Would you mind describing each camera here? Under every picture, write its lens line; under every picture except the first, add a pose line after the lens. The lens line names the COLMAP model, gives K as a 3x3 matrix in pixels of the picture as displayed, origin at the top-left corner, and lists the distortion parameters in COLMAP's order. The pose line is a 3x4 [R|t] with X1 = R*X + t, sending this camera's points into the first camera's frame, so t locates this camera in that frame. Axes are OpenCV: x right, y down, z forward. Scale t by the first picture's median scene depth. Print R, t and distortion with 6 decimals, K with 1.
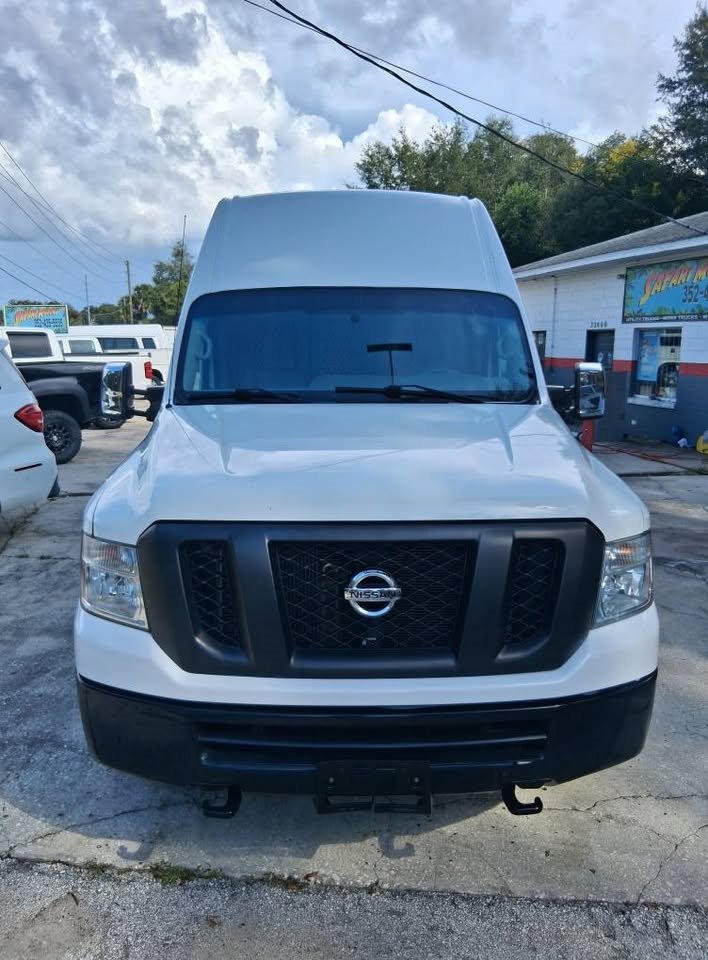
lens RADIAL K [[742.9, 0, 350.1], [0, 742.9, 476.2], [0, 0, 1]] dist [0.024927, -0.051081]
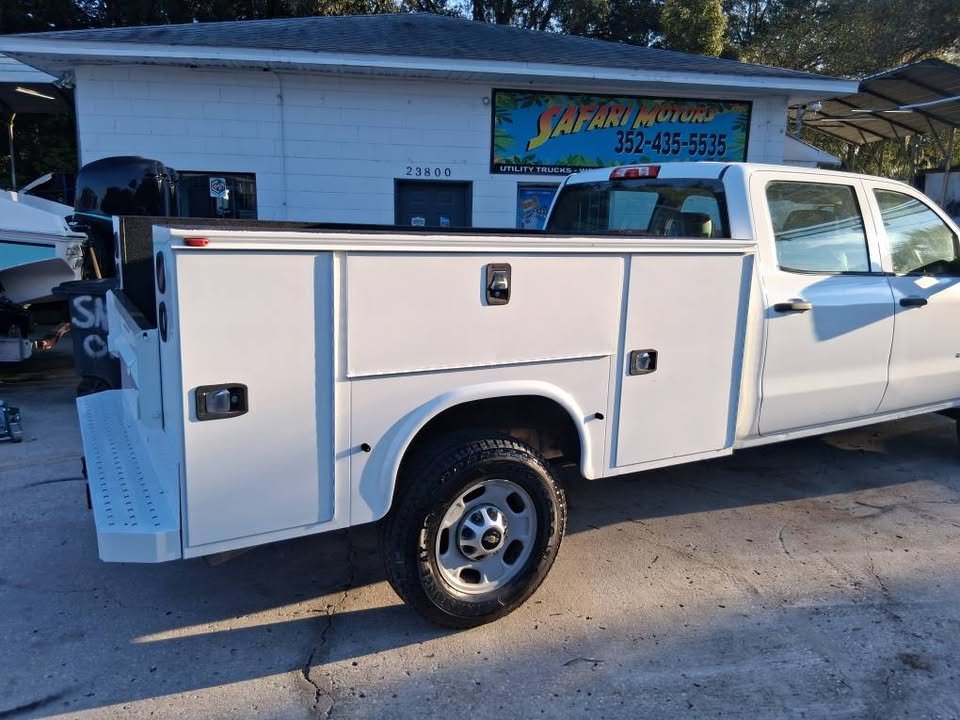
lens RADIAL K [[738.5, 0, 478.3], [0, 738.5, 367.0], [0, 0, 1]] dist [0.041973, -0.083467]
pose [[0.052583, -0.210477, 0.976184, -0.380092], [0.164059, 0.966075, 0.199460, -0.198935], [-0.985048, 0.149664, 0.085330, 1.138331]]
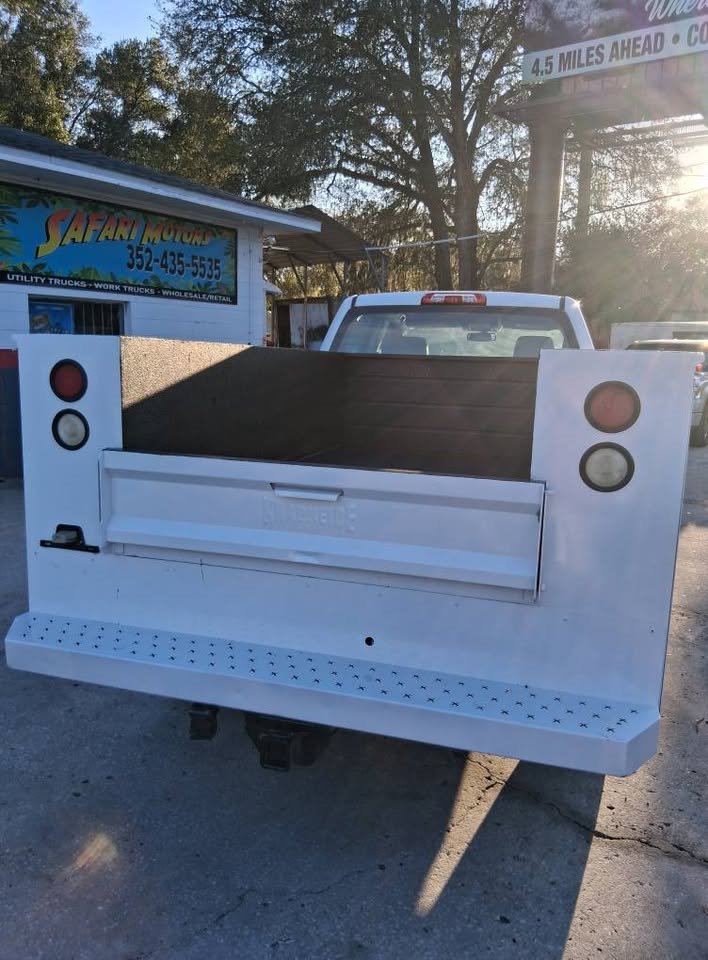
lens RADIAL K [[742.9, 0, 358.3], [0, 742.9, 486.7], [0, 0, 1]] dist [0.024927, -0.051081]
pose [[-0.656715, -0.164171, 0.736053, -0.278492], [0.102159, 0.947654, 0.302514, -0.233547], [-0.747188, 0.273860, -0.605567, 1.364659]]
